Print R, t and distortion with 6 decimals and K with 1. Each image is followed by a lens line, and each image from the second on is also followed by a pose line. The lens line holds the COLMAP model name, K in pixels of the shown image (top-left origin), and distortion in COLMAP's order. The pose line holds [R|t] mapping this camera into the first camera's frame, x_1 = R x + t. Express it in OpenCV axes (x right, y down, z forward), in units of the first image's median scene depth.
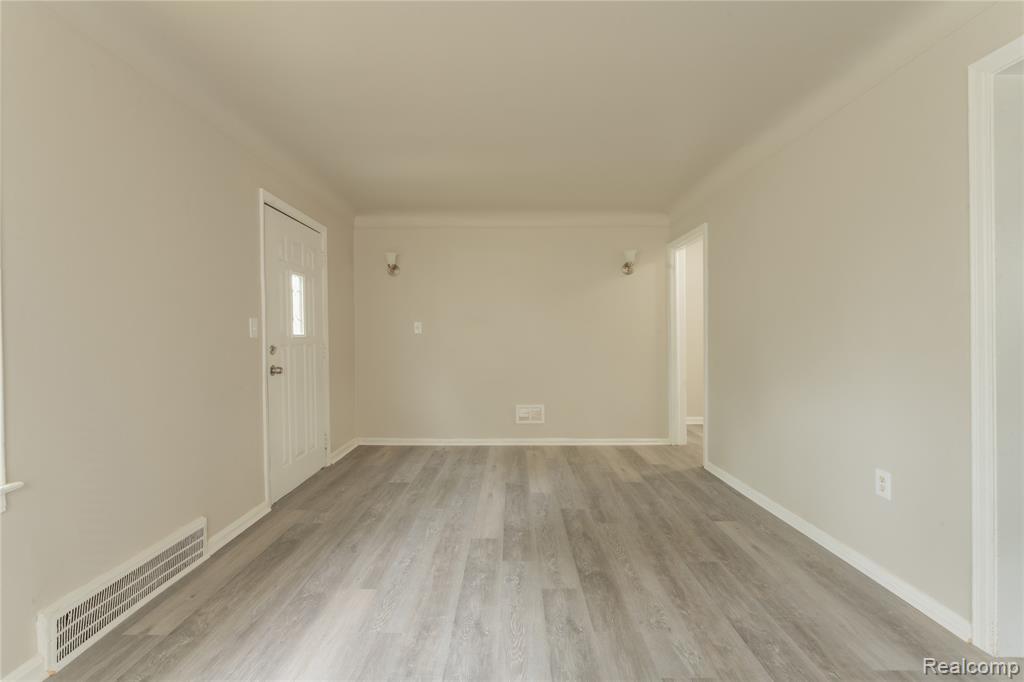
lens RADIAL K [[443.9, 0, 489.0], [0, 443.9, 339.5], [0, 0, 1]] dist [0.001217, -0.000079]
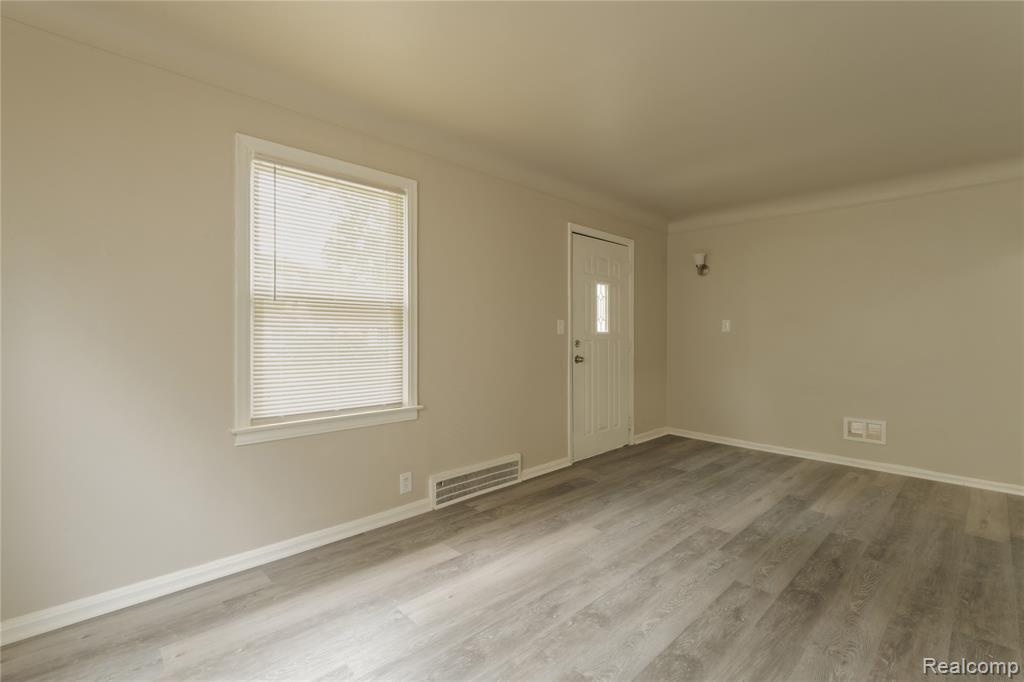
lens RADIAL K [[443.9, 0, 521.1], [0, 443.9, 342.8], [0, 0, 1]] dist [0.001217, -0.000079]
pose [[0.725223, 0.025814, -0.688030, 0.312930], [-0.015050, 0.999653, 0.021641, -0.005948], [0.688350, -0.005340, 0.725359, -0.064636]]
